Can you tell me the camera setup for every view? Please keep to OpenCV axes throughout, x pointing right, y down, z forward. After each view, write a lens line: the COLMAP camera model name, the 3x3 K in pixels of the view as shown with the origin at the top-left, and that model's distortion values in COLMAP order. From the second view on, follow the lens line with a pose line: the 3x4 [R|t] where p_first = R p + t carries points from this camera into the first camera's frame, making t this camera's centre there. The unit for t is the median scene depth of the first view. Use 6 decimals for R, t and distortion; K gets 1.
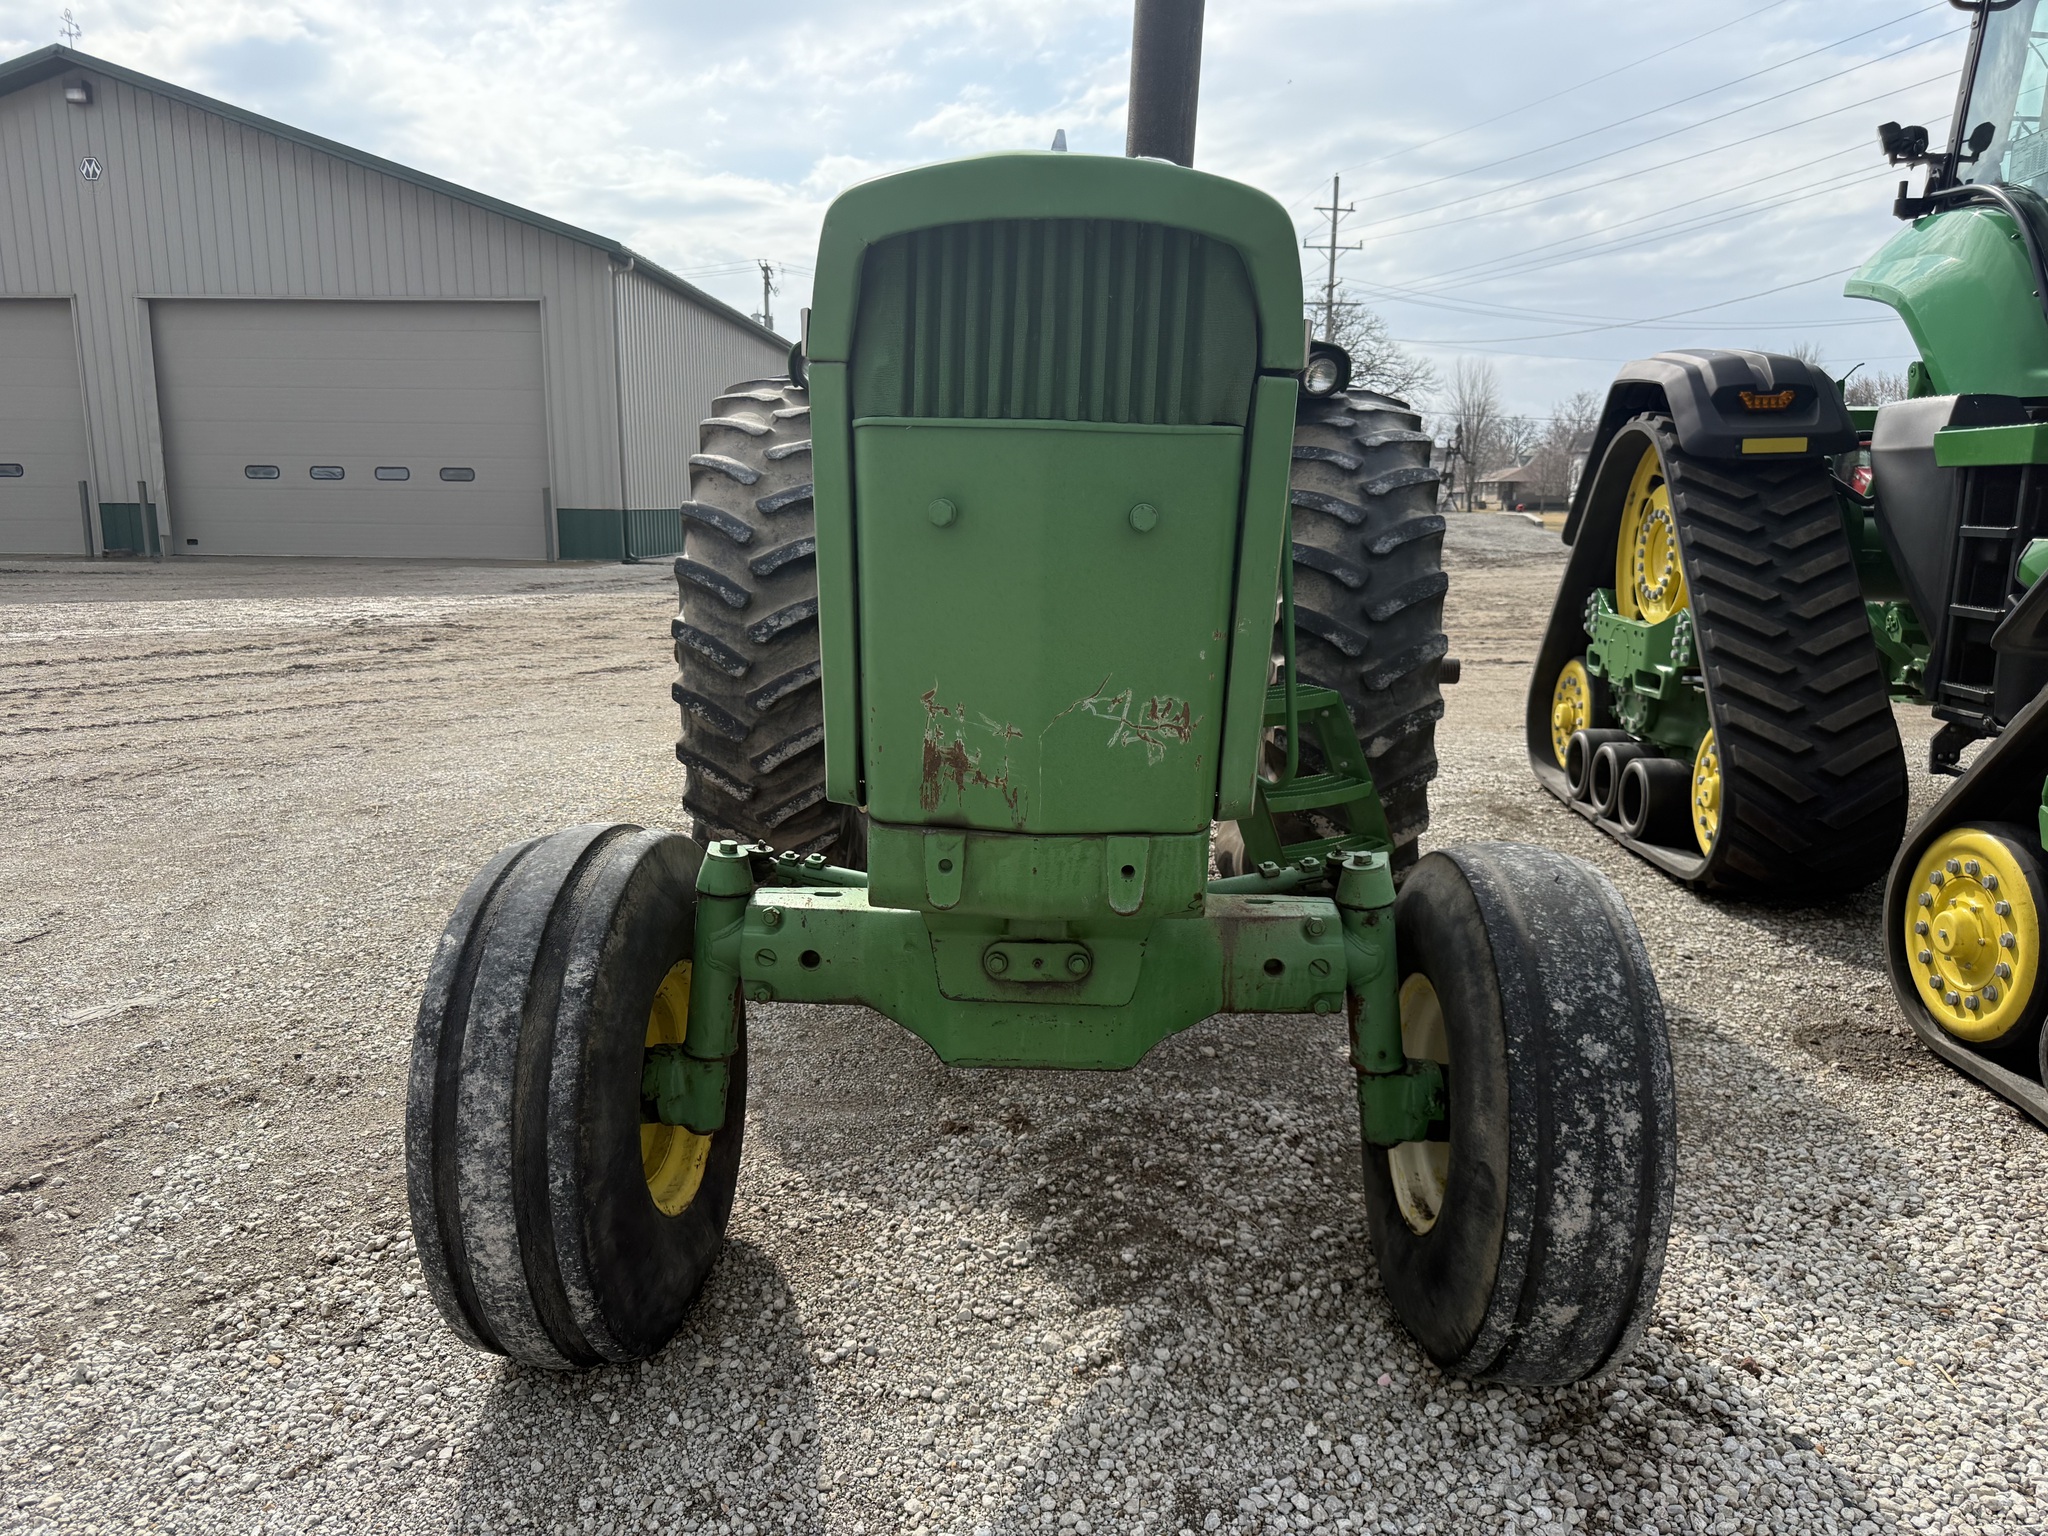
lens RADIAL K [[1465.5, 0, 1025.6], [0, 1465.5, 764.4], [0, 0, 1]] dist [-0.006854, 0.005222]
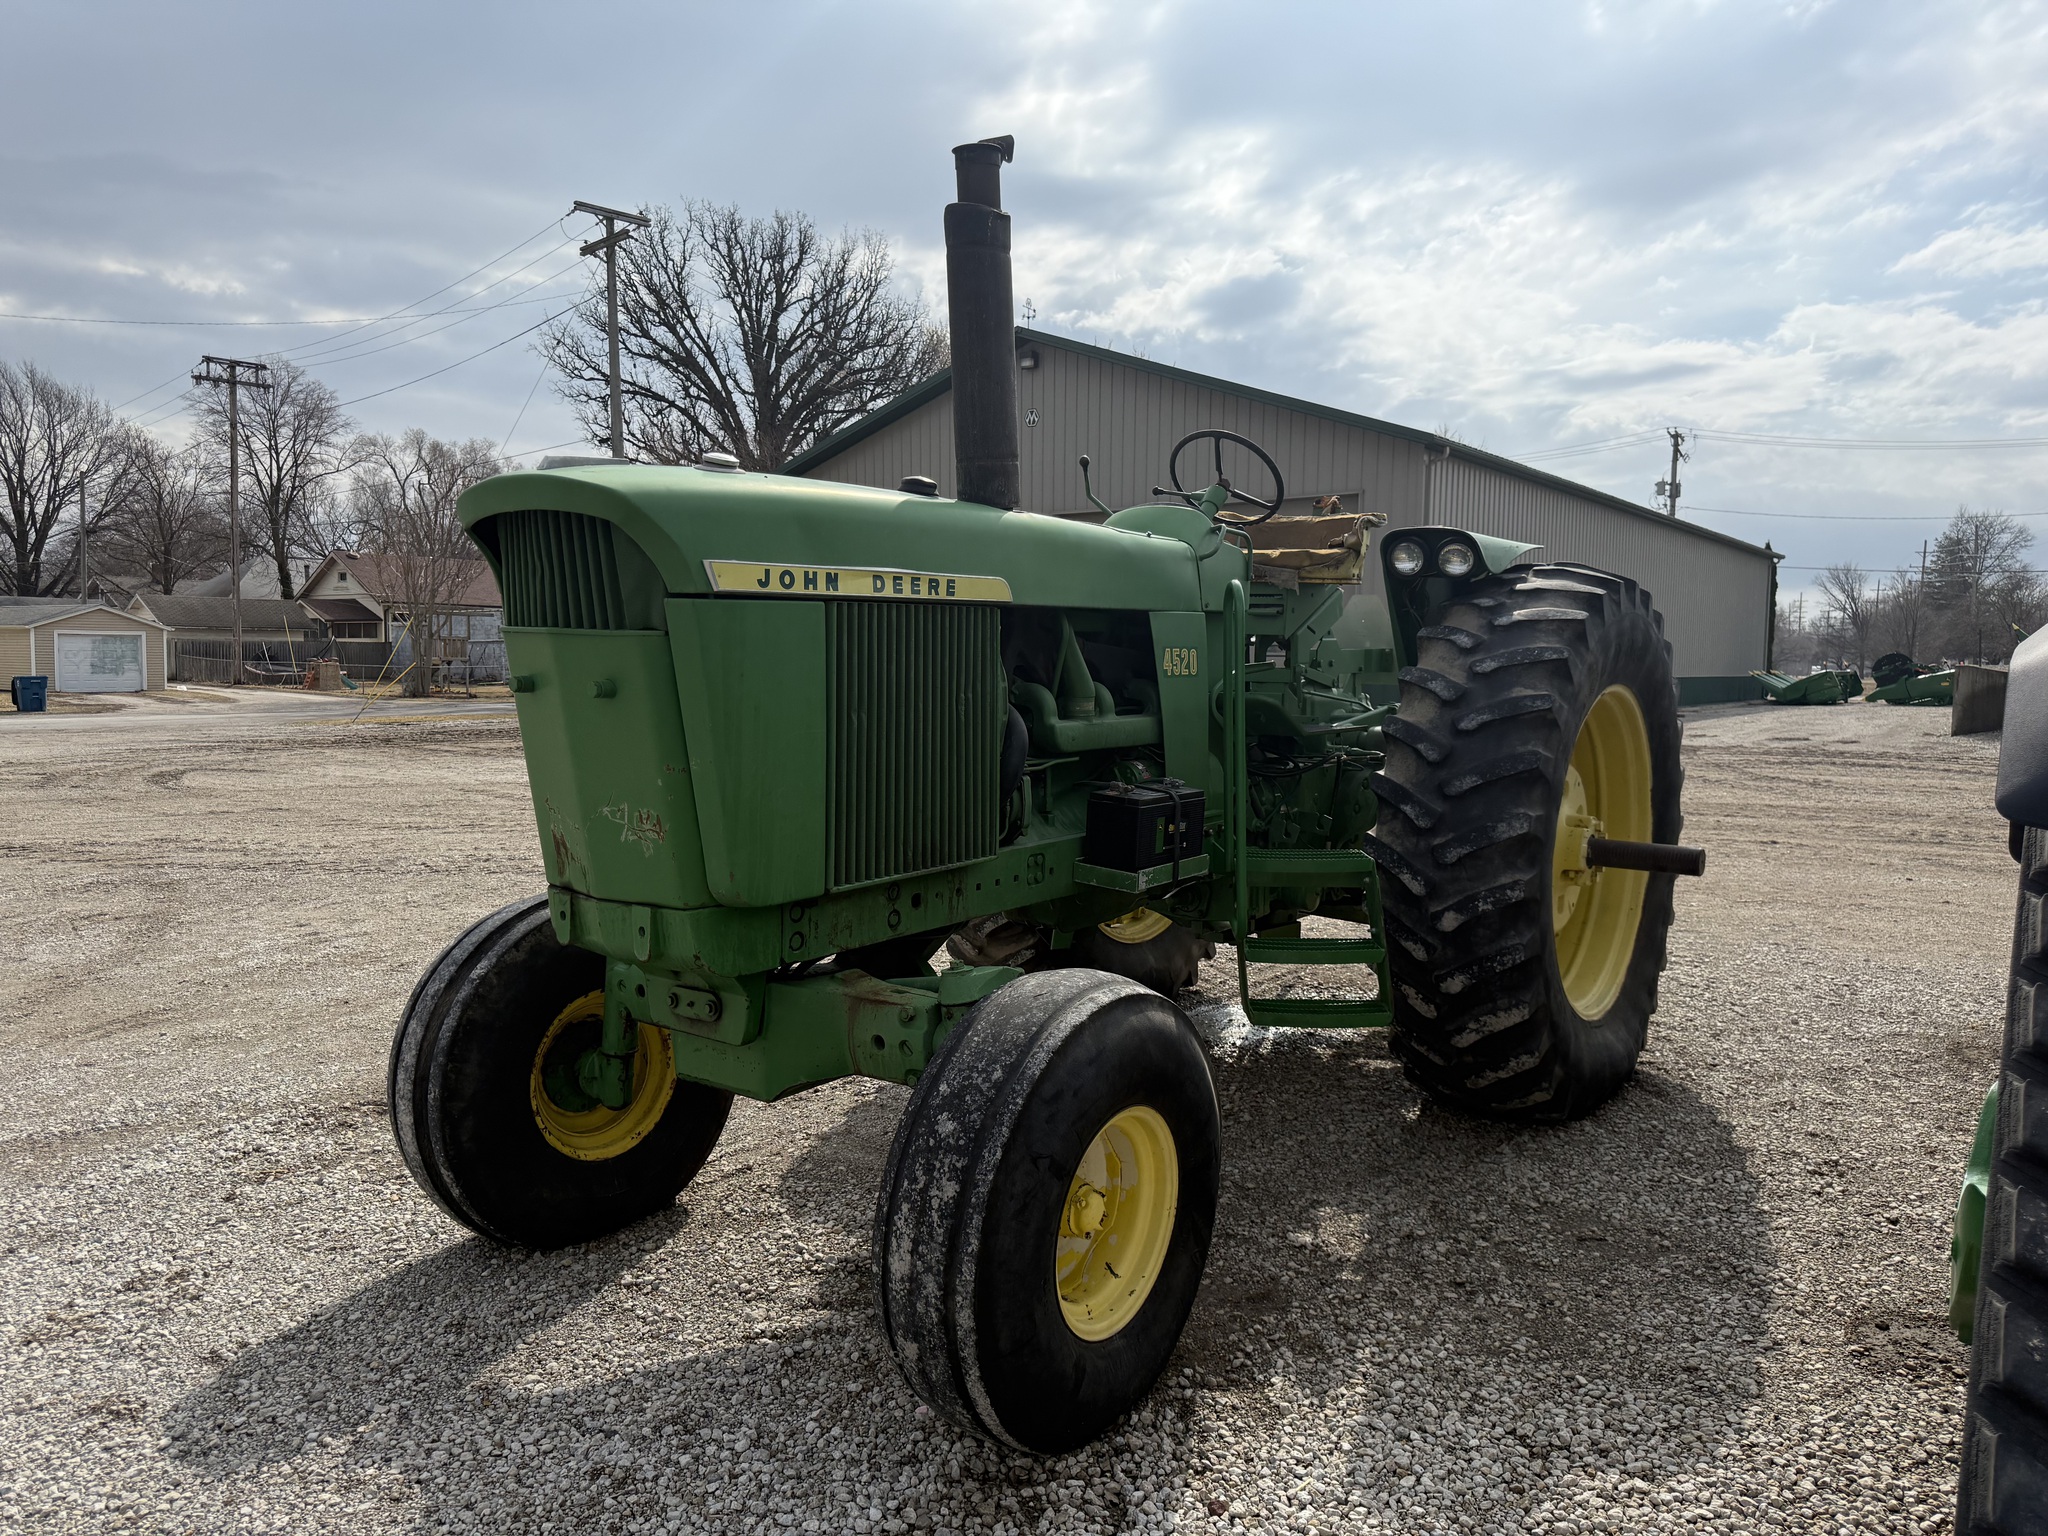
lens RADIAL K [[1465.5, 0, 990.5], [0, 1465.5, 762.7], [0, 0, 1]] dist [-0.006854, 0.005222]
pose [[0.813390, 0.036628, -0.580565, 1.040417], [-0.104756, 0.990923, -0.084248, -0.004519], [0.572209, 0.129345, 0.809844, 0.003271]]
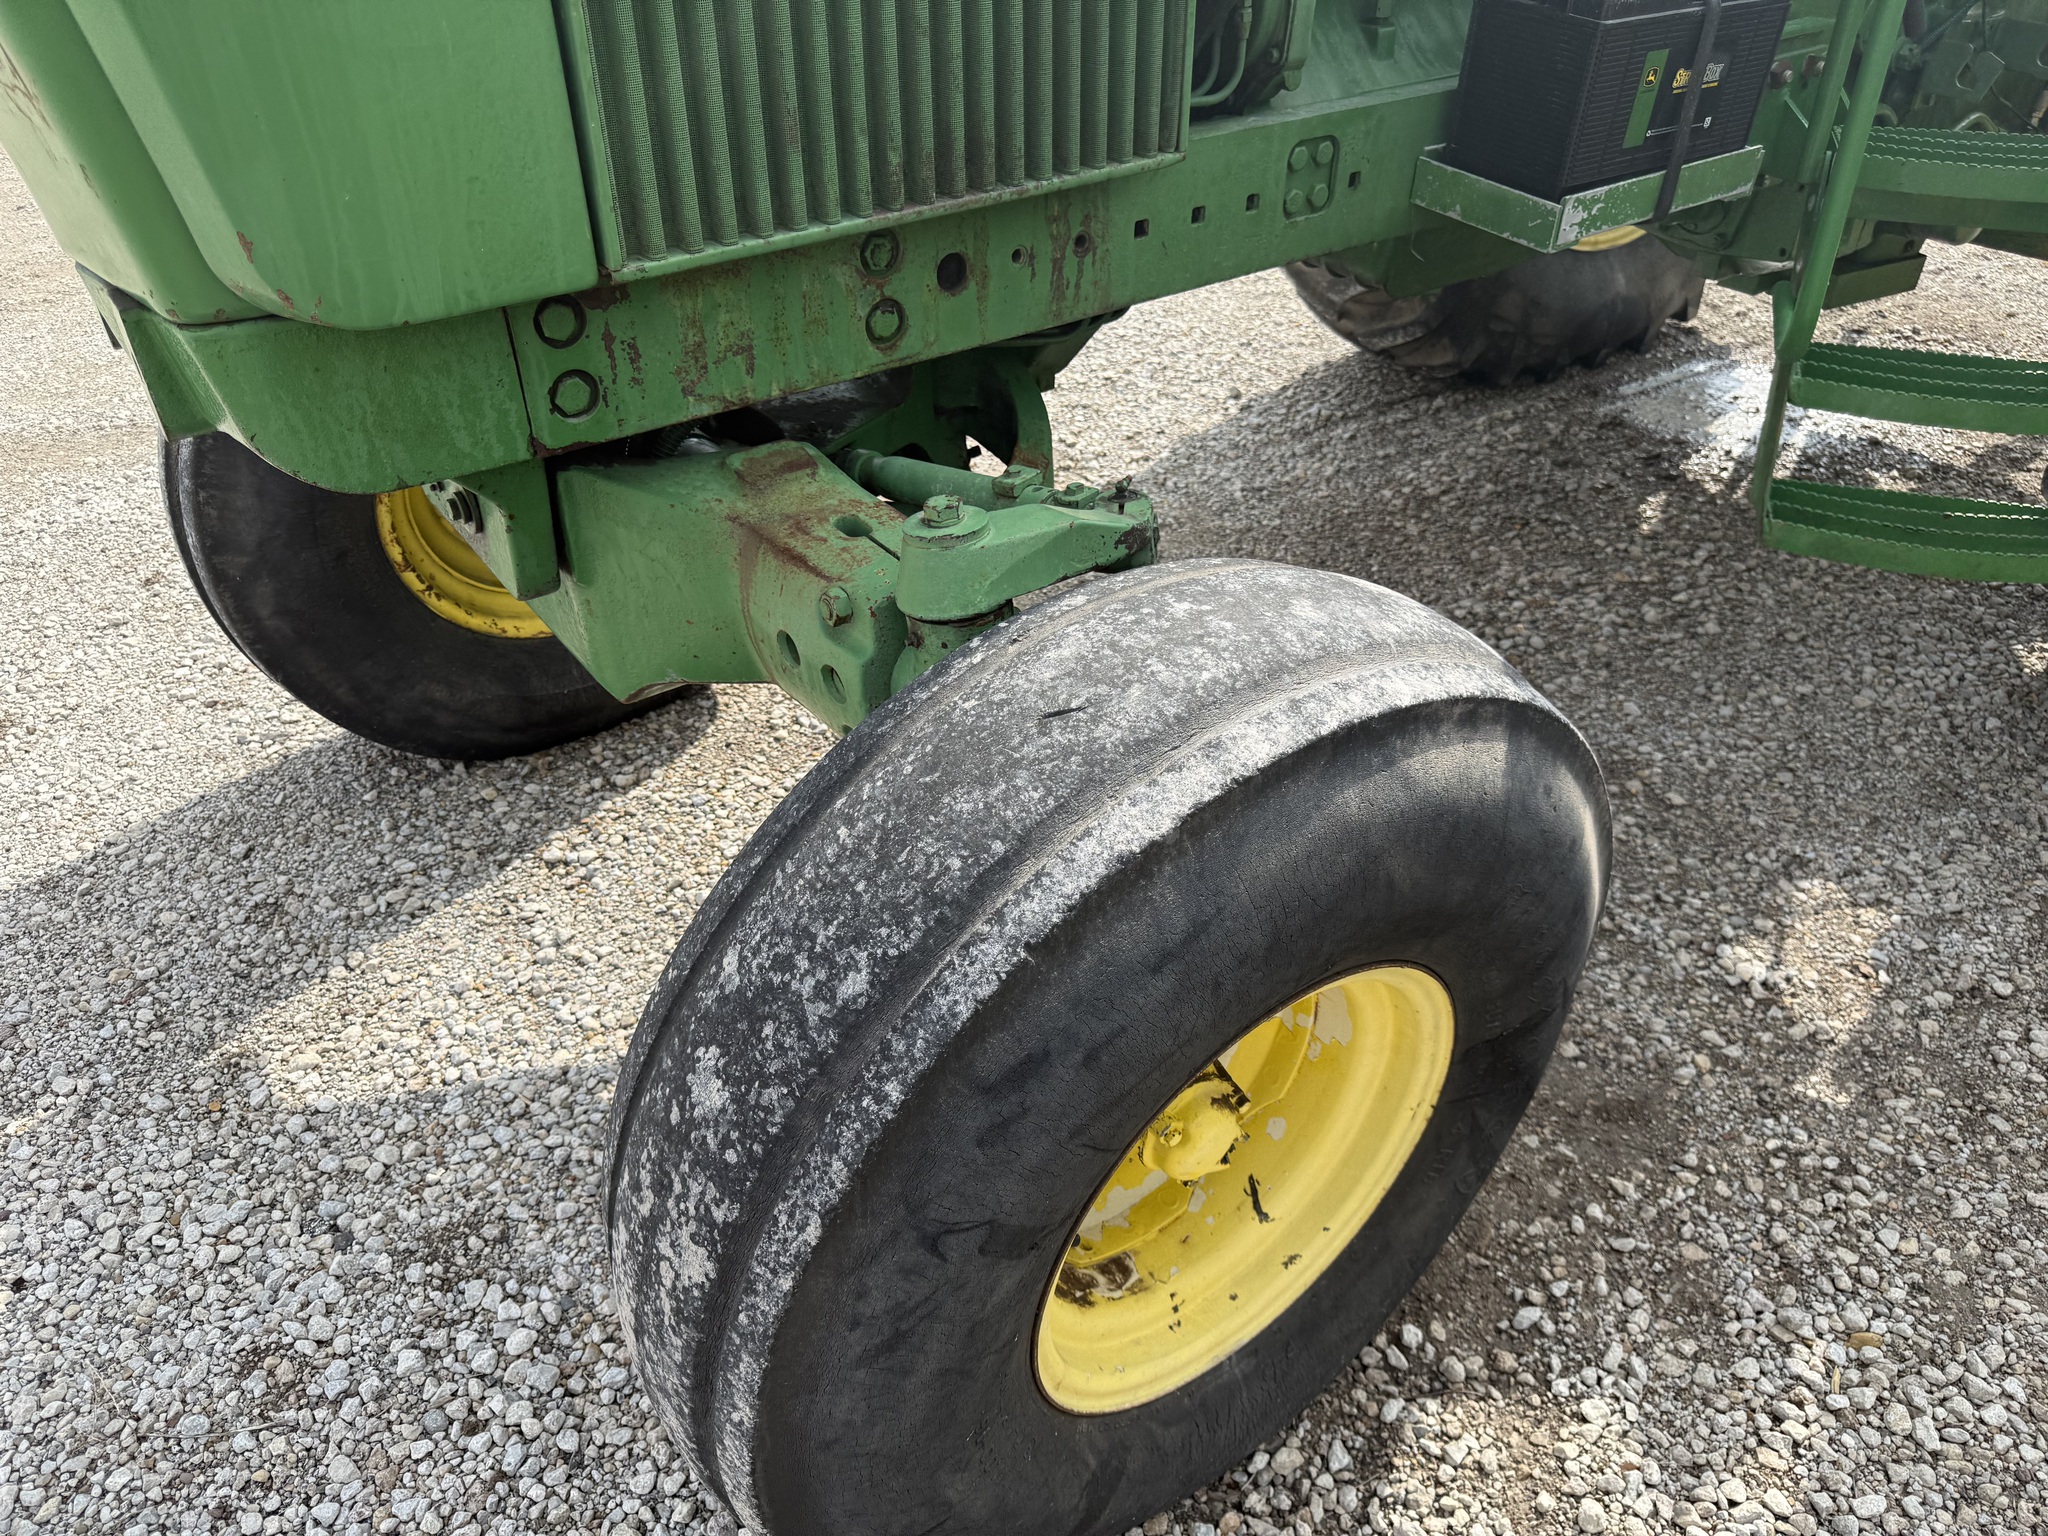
lens RADIAL K [[1465.5, 0, 1020.5], [0, 1465.5, 788.8], [0, 0, 1]] dist [-0.006854, 0.005222]
pose [[0.613127, 0.455332, -0.645560, 0.636144], [-0.139607, 0.866772, 0.478766, -0.089741], [0.777550, -0.203420, 0.595009, 0.783466]]
